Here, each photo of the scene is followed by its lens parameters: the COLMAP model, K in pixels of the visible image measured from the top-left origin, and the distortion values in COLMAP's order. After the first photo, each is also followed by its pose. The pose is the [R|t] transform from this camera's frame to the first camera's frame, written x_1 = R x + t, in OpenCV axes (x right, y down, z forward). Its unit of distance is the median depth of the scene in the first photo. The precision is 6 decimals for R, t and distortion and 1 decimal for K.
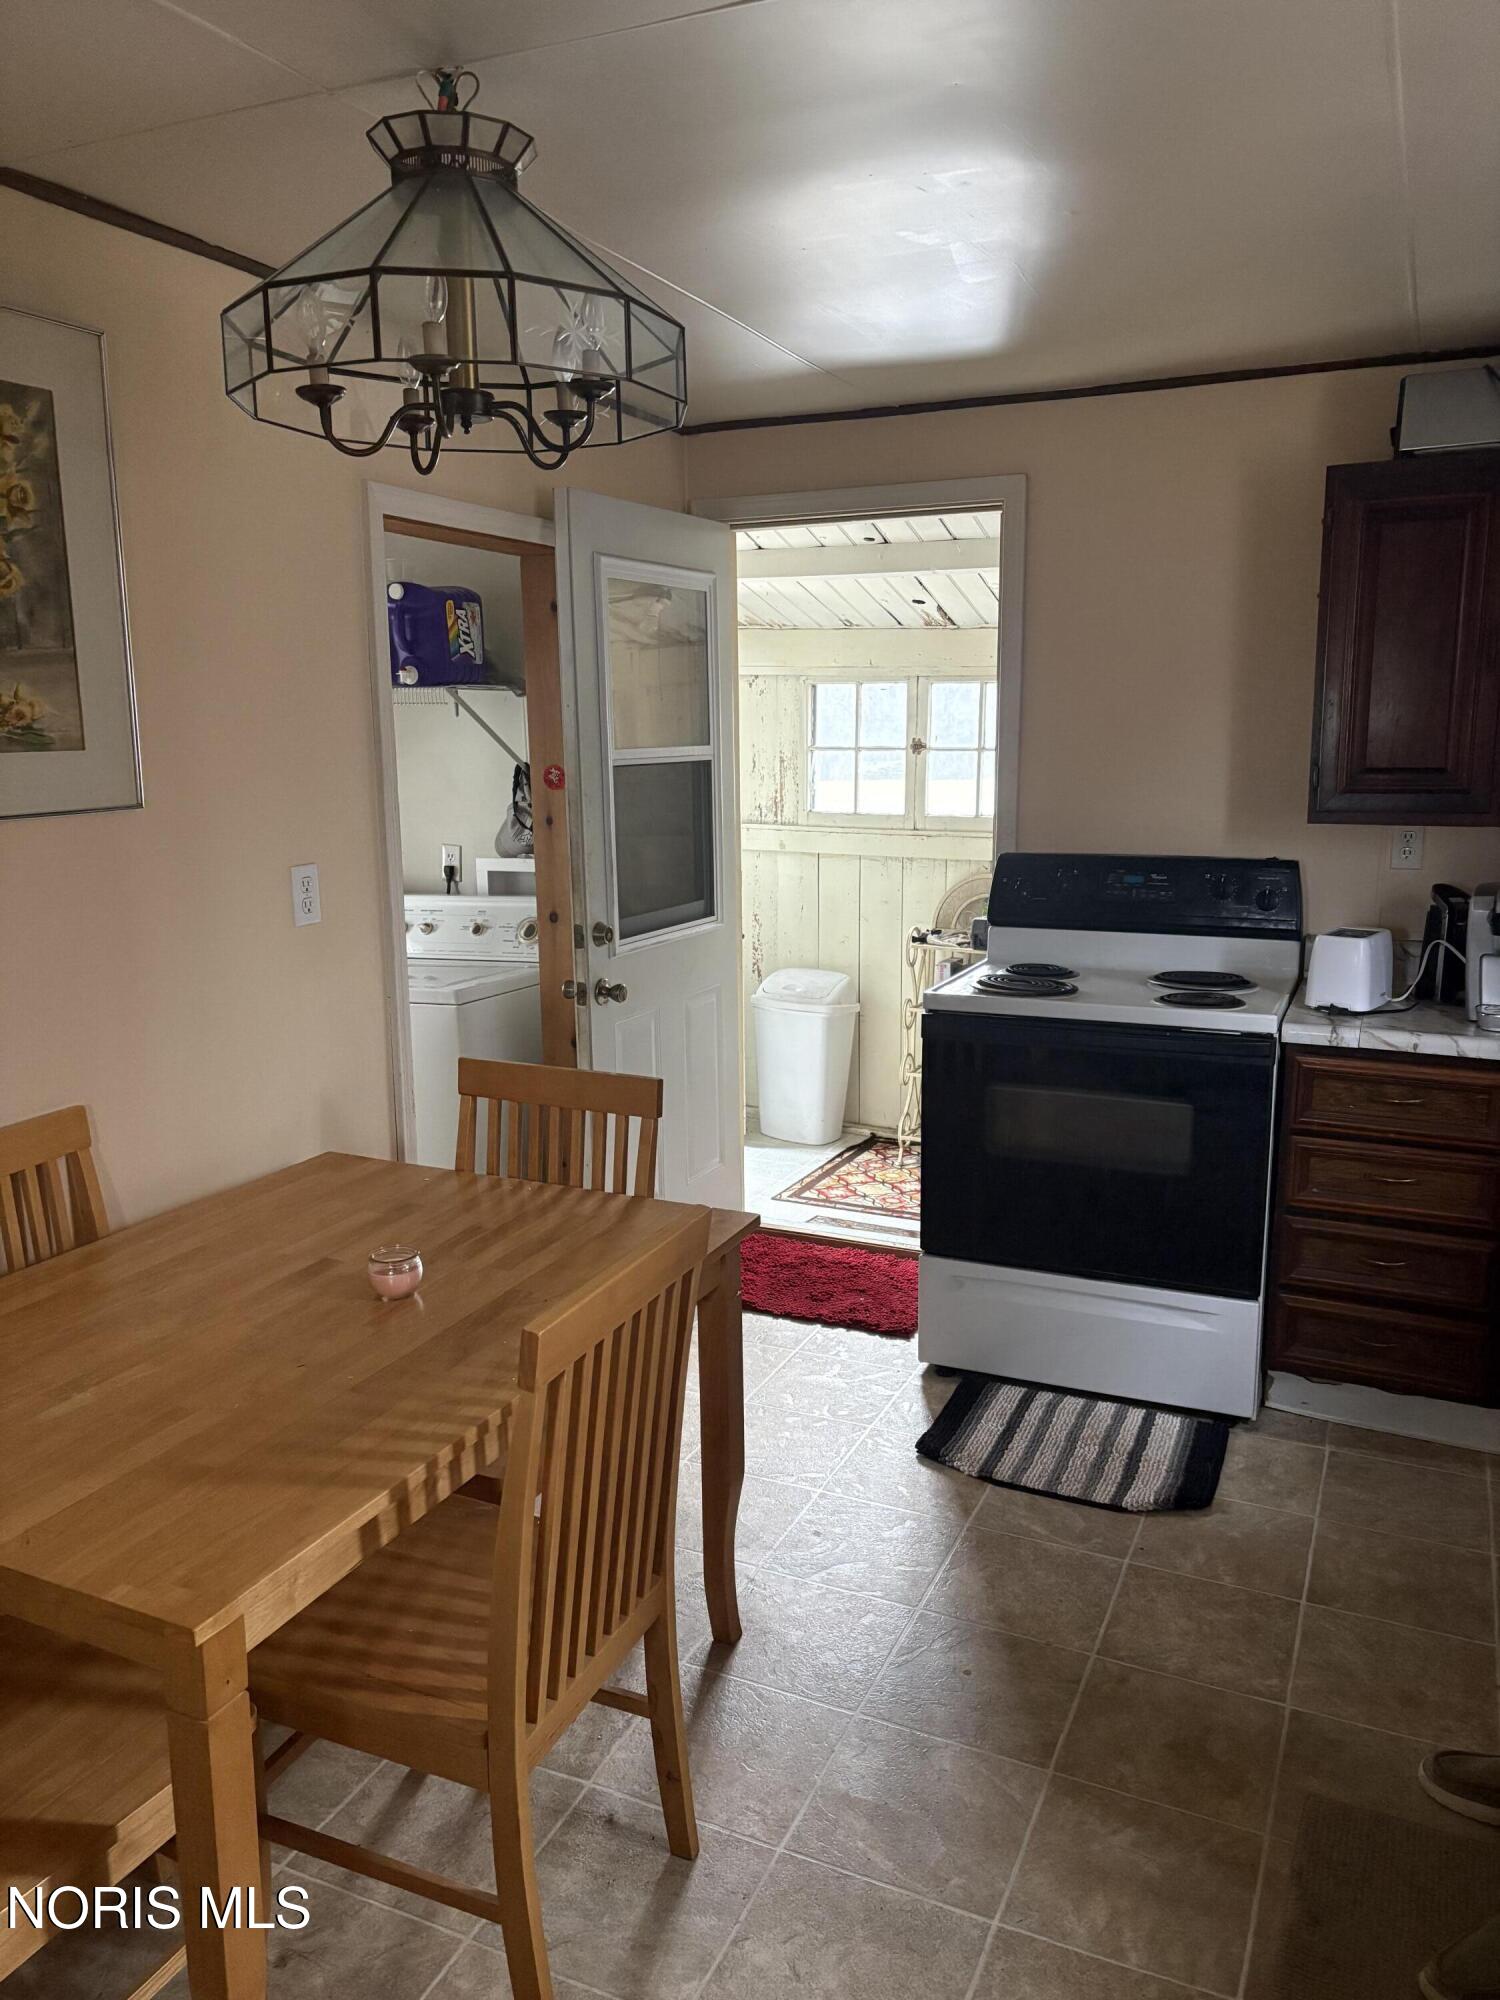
lens RADIAL K [[1522.5, 0, 742.9], [0, 1522.5, 1028.9], [0, 0, 1]] dist [0.069749, -0.070742]
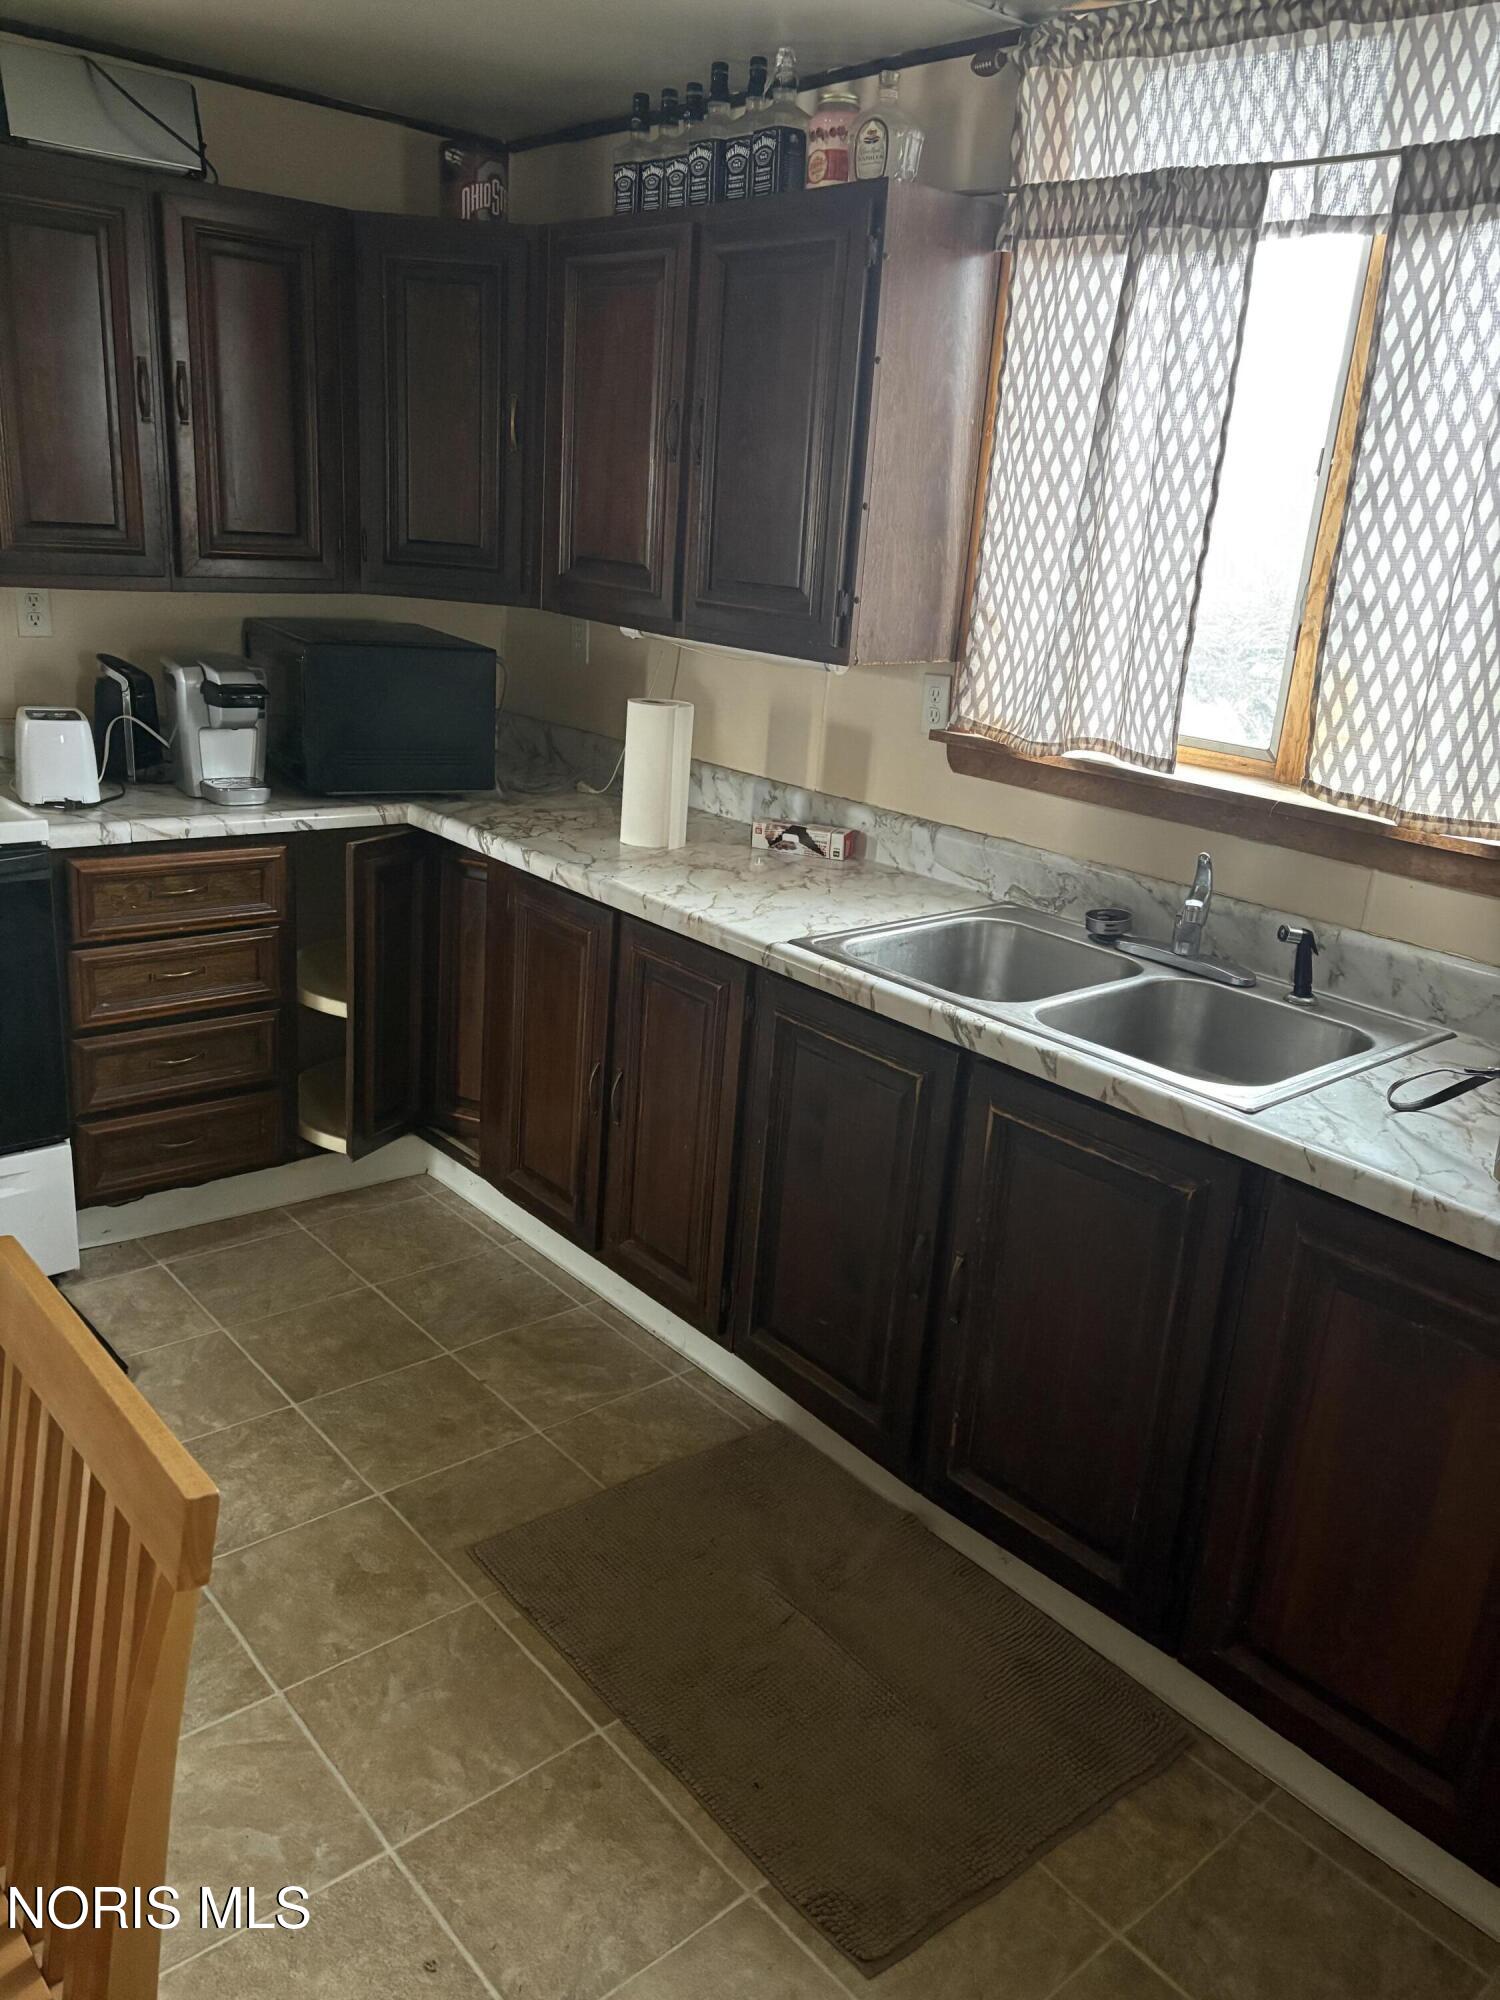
lens RADIAL K [[1522.5, 0, 742.9], [0, 1522.5, 1028.9], [0, 0, 1]] dist [0.069749, -0.070742]
pose [[0.418089, -0.261643, 0.869910, -0.268031], [0.115500, 0.965162, 0.234781, -0.052321], [-0.901033, 0.002315, 0.433744, 0.265265]]
